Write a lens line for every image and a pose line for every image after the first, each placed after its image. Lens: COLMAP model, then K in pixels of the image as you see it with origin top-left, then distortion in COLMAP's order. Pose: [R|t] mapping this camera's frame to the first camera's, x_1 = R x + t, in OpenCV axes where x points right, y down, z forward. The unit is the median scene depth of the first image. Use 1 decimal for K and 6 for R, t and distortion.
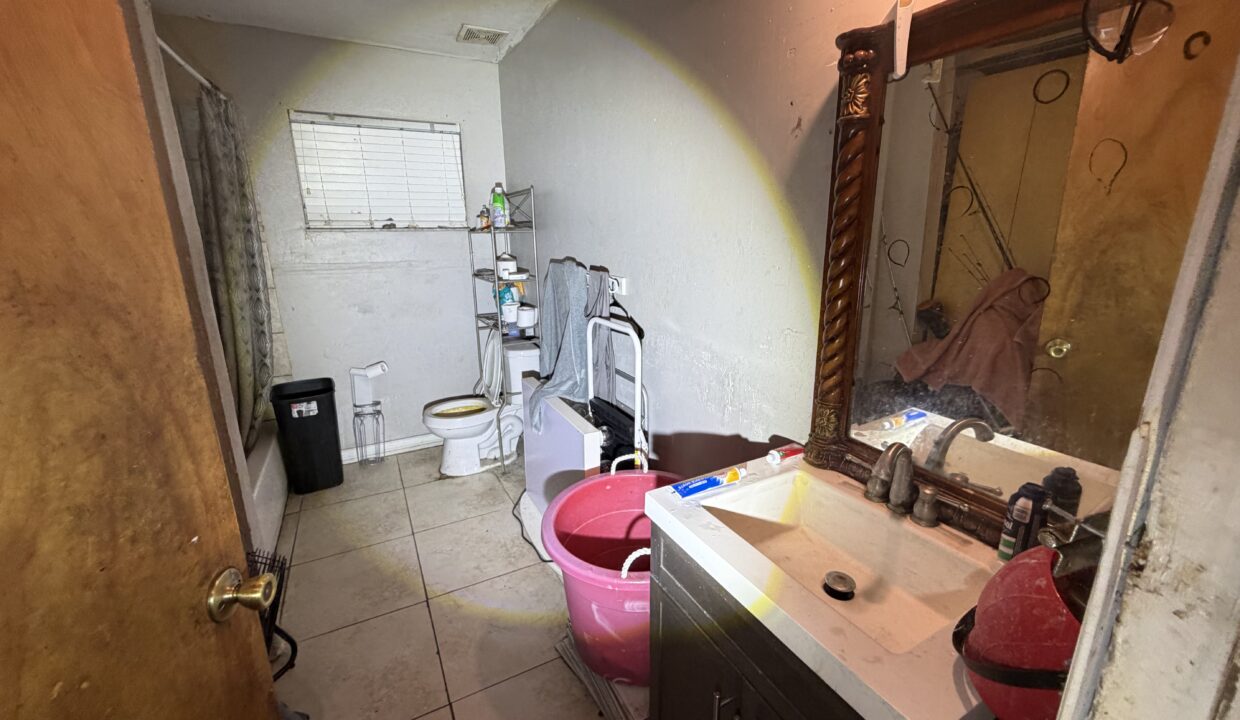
lens RADIAL K [[499.1, 0, 617.4], [0, 499.1, 357.6], [0, 0, 1]] dist [-0.001422, -0.000022]
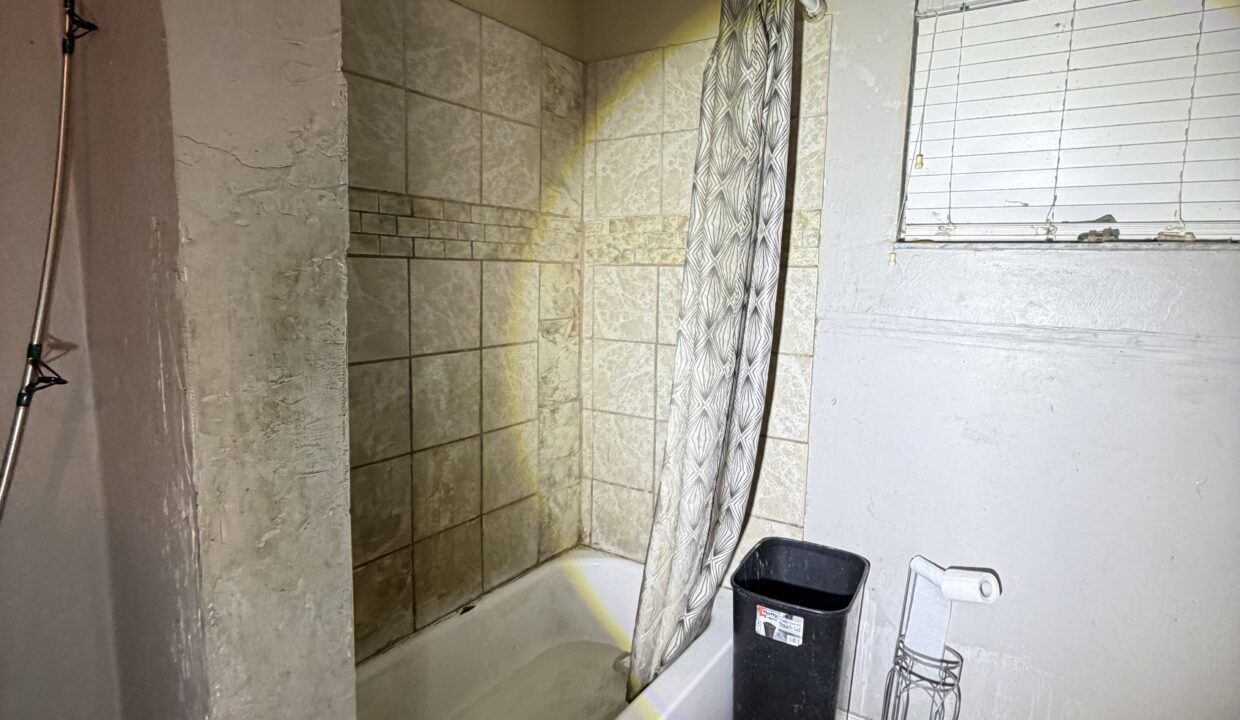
lens RADIAL K [[659.3, 0, 618.9], [0, 659.3, 356.8], [0, 0, 1]] dist [-0.001650, 0.000244]
pose [[0.465131, 0.149263, -0.872567, -0.187934], [-0.236762, 0.970750, 0.039850, -0.115001], [0.852993, 0.188055, 0.486866, 0.490538]]
